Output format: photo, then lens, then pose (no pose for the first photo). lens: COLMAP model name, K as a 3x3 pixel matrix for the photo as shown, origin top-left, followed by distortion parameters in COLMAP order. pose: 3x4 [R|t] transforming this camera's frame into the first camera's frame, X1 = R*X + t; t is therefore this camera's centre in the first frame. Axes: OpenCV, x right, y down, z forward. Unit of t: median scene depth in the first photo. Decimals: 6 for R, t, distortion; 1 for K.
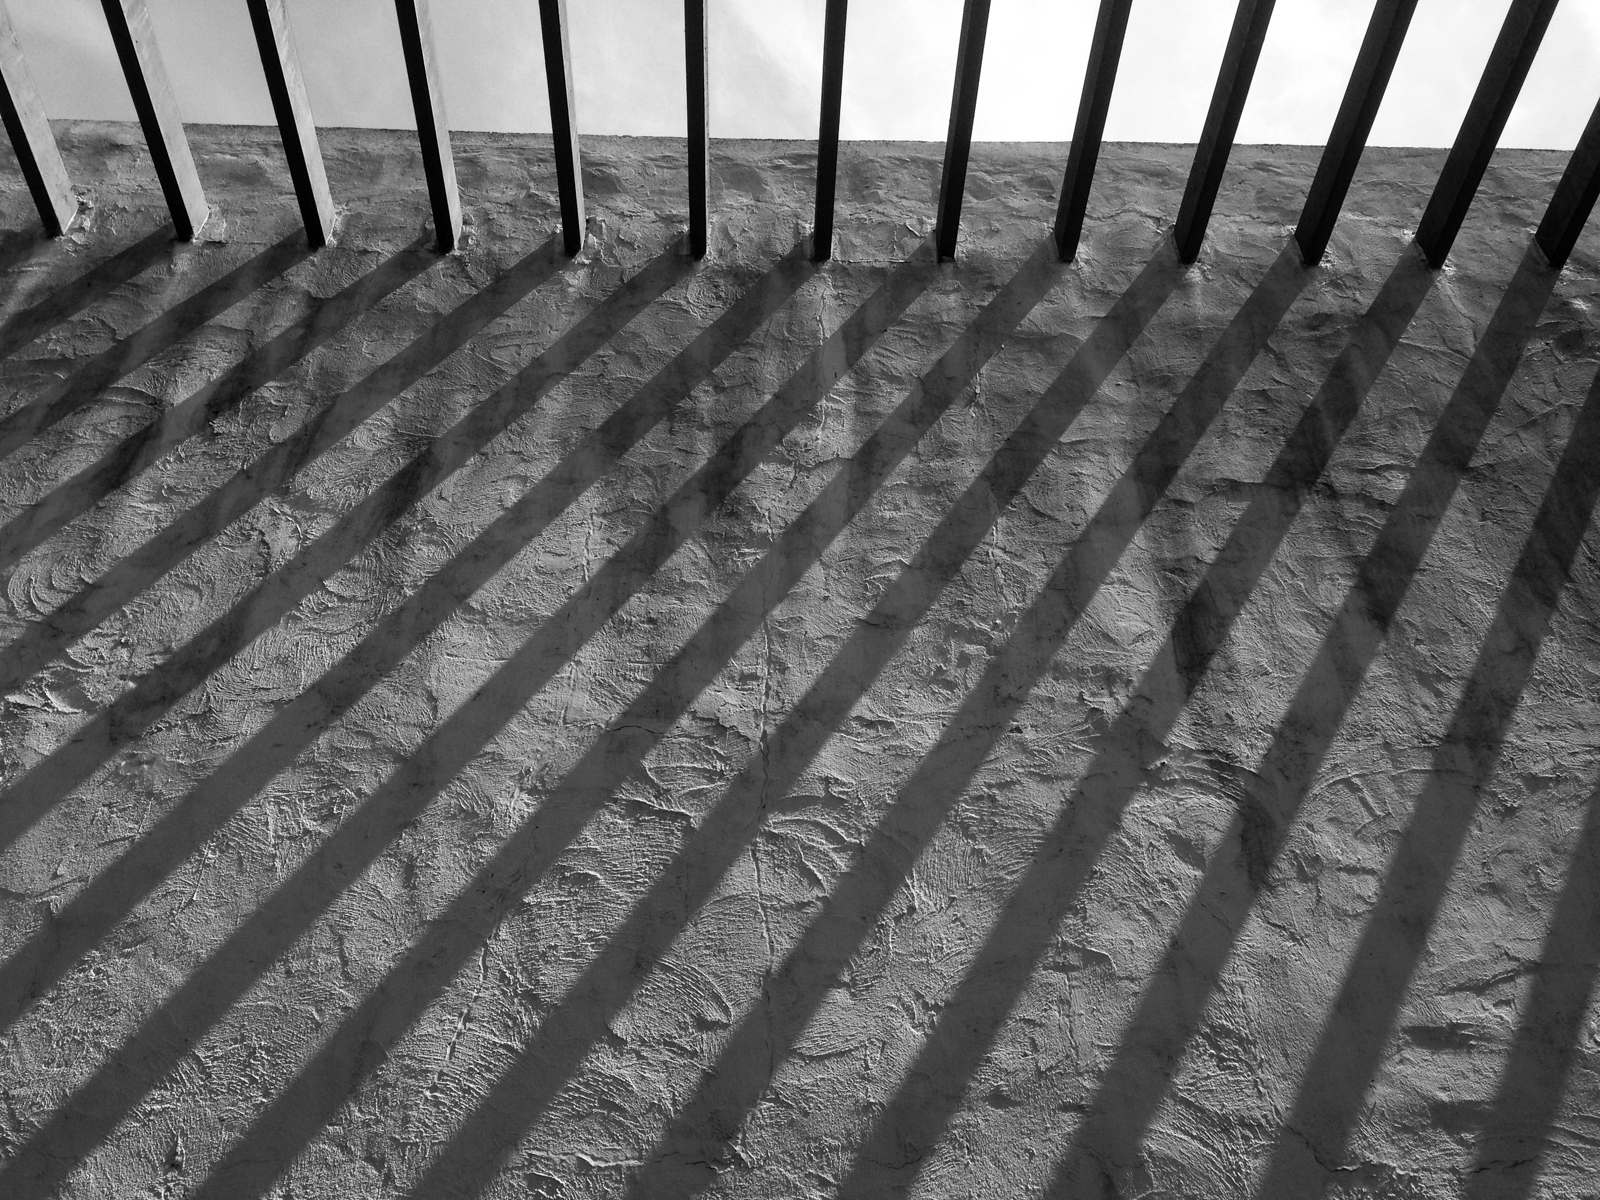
lens RADIAL K [[1491.0, 0, 813.2], [0, 1491.0, 598.5], [0, 0, 1]] dist [0.162993, -0.285518]
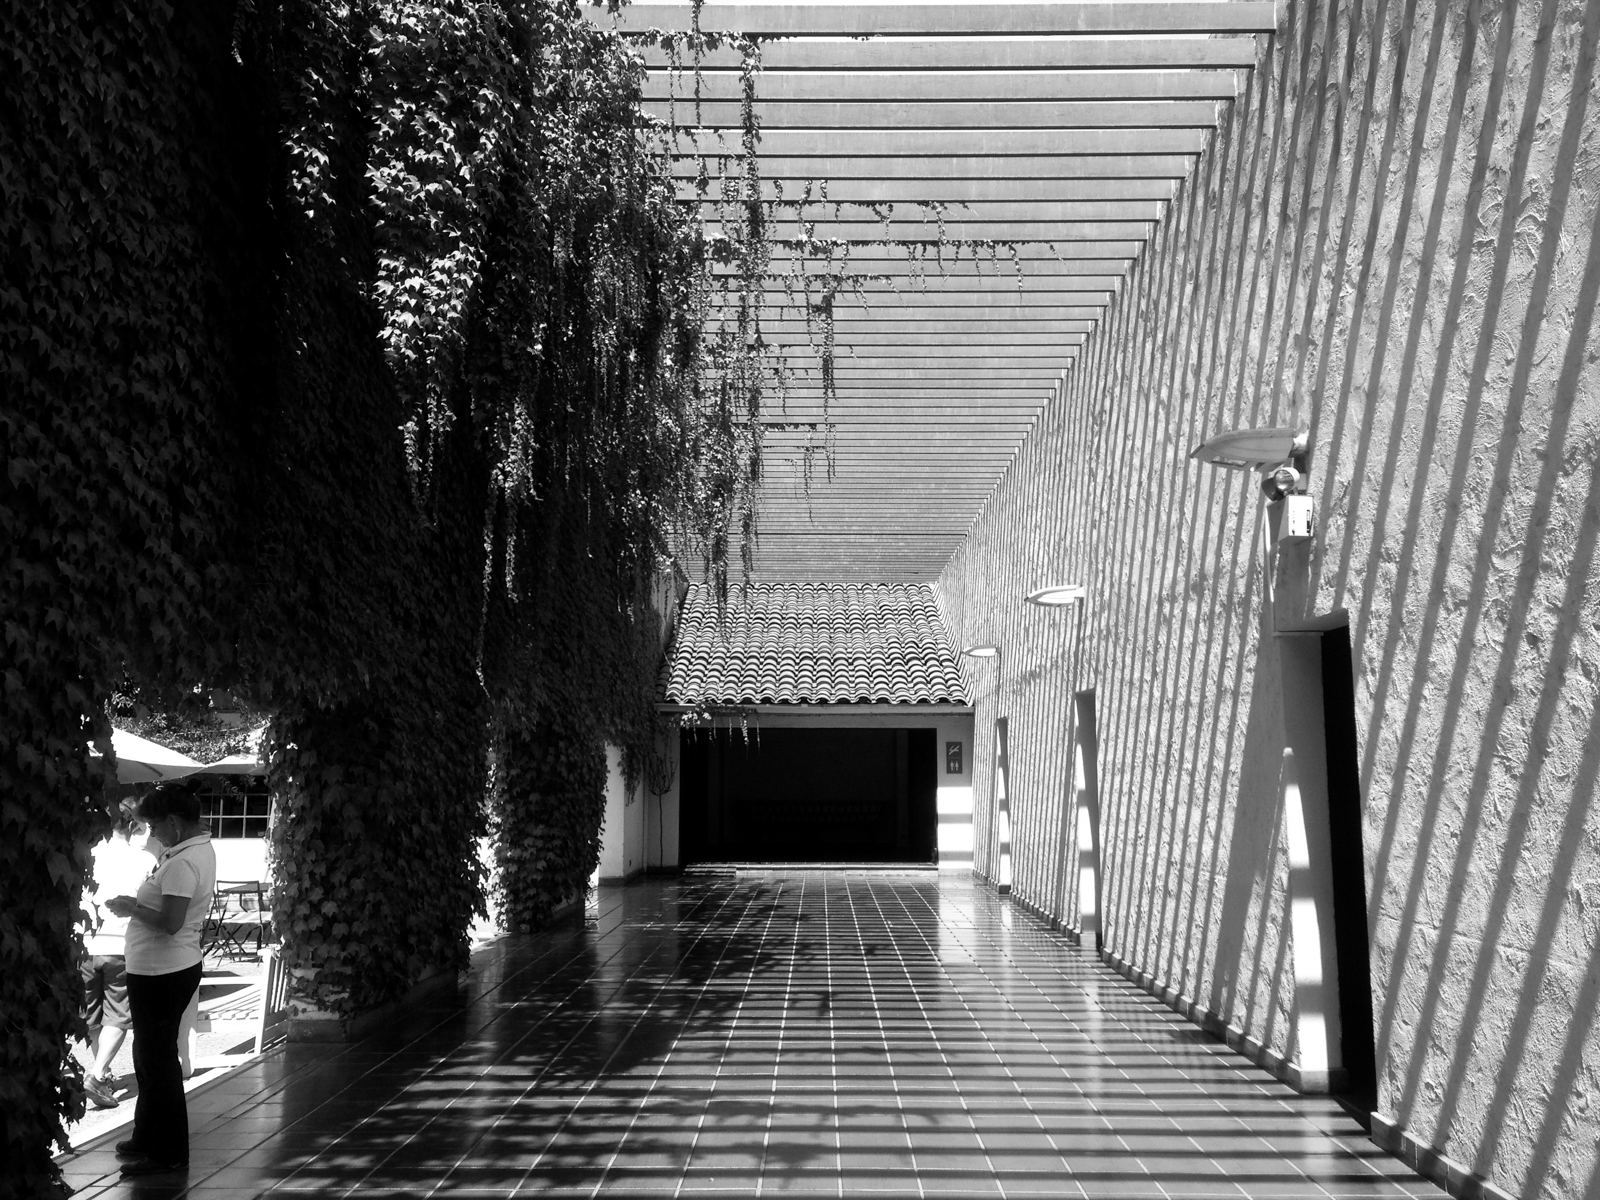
lens RADIAL K [[1527.1, 0, 800.0], [0, 1527.1, 600.0], [0, 0, 1]] dist [0.146568, -0.298411]
pose [[-0.051283, -0.096077, -0.994052, 1.784935], [0.665411, 0.738949, -0.105750, 0.118271], [0.744714, -0.666876, 0.026035, 0.108448]]
